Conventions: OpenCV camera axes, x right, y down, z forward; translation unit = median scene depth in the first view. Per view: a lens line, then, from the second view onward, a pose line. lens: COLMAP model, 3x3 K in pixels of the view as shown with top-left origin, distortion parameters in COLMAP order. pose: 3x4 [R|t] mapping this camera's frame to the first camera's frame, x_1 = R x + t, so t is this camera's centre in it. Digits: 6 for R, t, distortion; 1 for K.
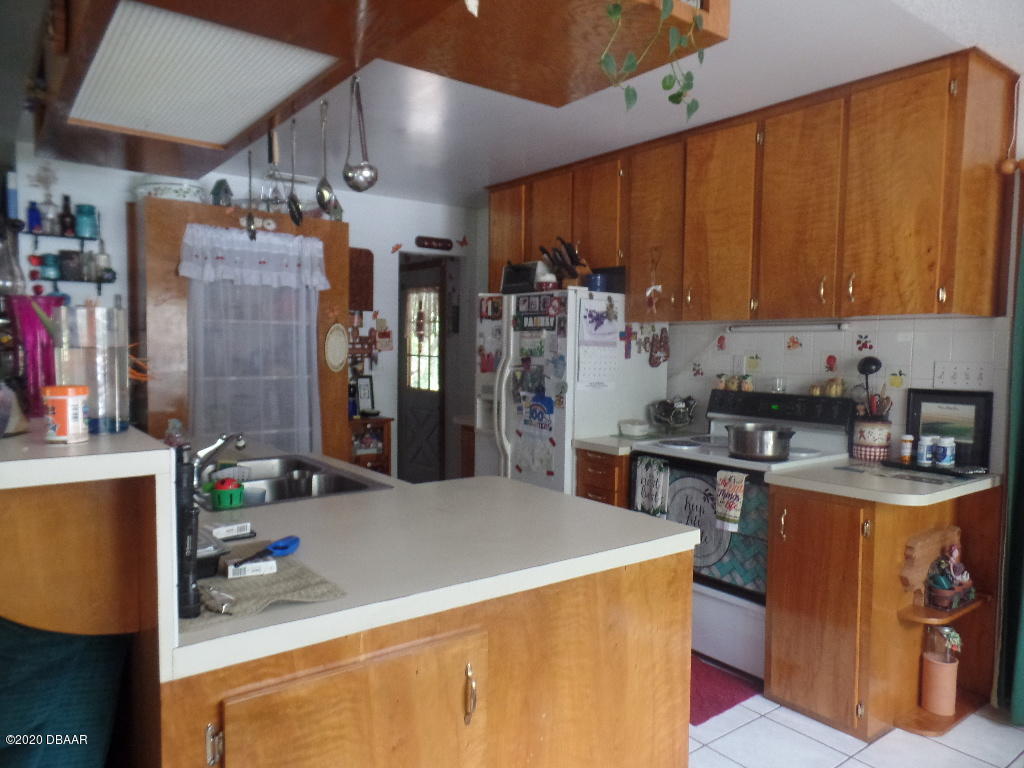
lens RADIAL K [[707.9, 0, 512.2], [0, 707.9, 385.4], [0, 0, 1]] dist [0.004056, 0.011997]
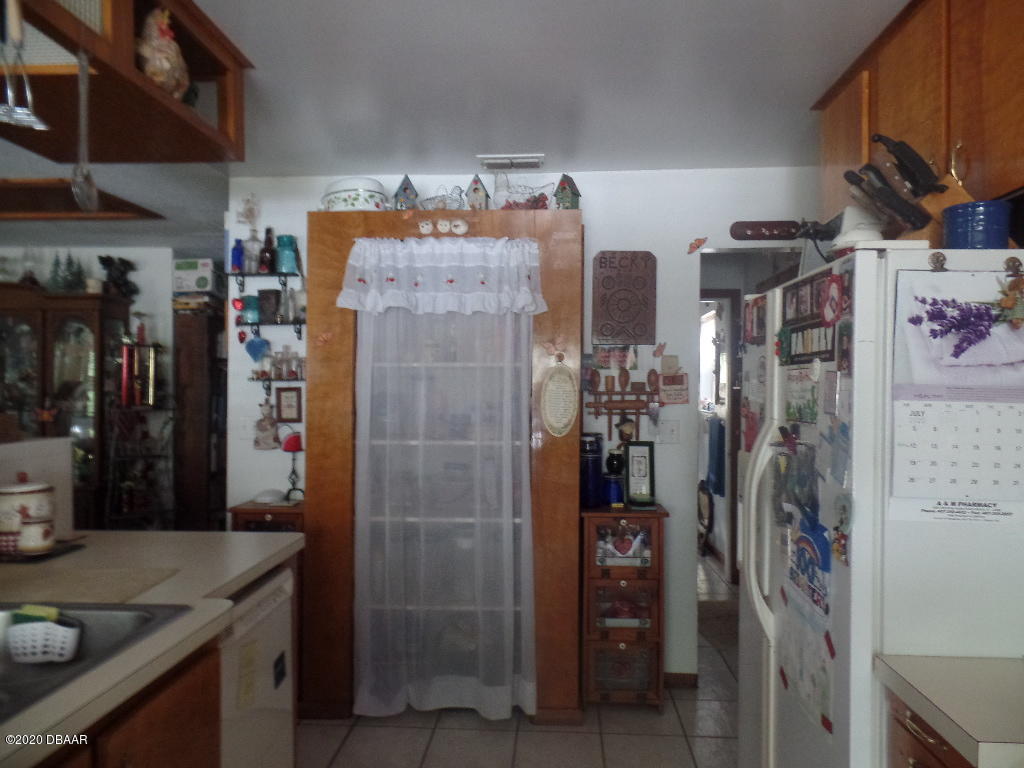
lens RADIAL K [[707.9, 0, 514.3], [0, 707.9, 387.9], [0, 0, 1]] dist [0.004056, 0.011997]
pose [[0.761870, -0.010847, -0.647639, 0.167746], [-0.030381, 0.998161, -0.052457, -0.033369], [0.647017, 0.059641, 0.760140, 0.542995]]
